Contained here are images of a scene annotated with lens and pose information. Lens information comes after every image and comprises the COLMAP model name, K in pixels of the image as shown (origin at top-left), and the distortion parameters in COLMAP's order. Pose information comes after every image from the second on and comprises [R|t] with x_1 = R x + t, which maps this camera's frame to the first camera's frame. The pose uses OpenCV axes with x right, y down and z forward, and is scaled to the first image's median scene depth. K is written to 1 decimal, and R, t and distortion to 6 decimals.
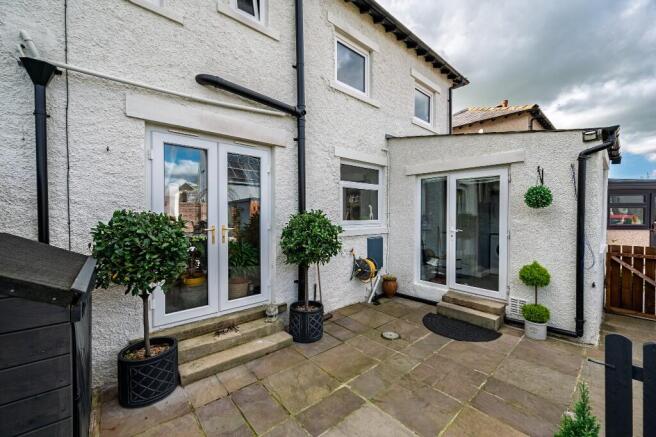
lens RADIAL K [[258.9, 0, 324.0], [0, 258.9, 216.8], [0, 0, 1]] dist [-0.000364, 0.000032]
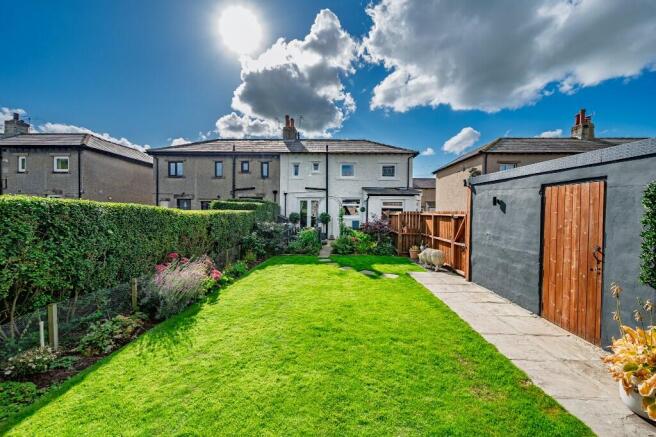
lens RADIAL K [[258.9, 0, 329.5], [0, 258.9, 217.4], [0, 0, 1]] dist [-0.000364, 0.000032]
pose [[0.748029, 0.023730, -0.663242, 2.839138], [-0.018381, 0.999718, 0.015038, -0.003774], [0.663411, 0.000942, 0.748254, -2.206887]]
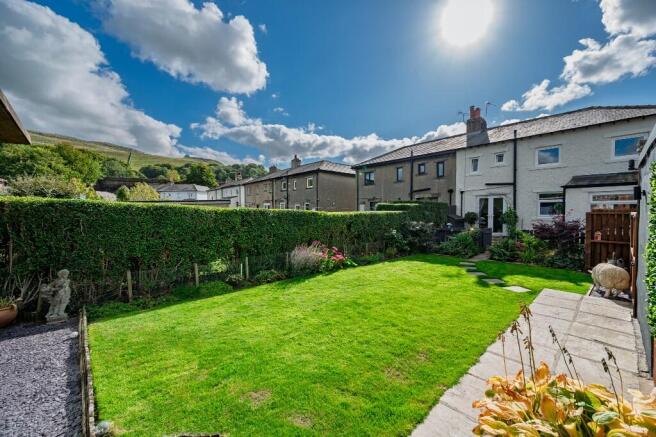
lens RADIAL K [[258.9, 0, 329.9], [0, 258.9, 218.2], [0, 0, 1]] dist [-0.000364, 0.000032]
pose [[0.033184, 0.029354, -0.999018, 3.433079], [-0.004287, 0.999564, 0.029227, -0.020529], [0.999440, 0.003313, 0.033295, -1.661853]]
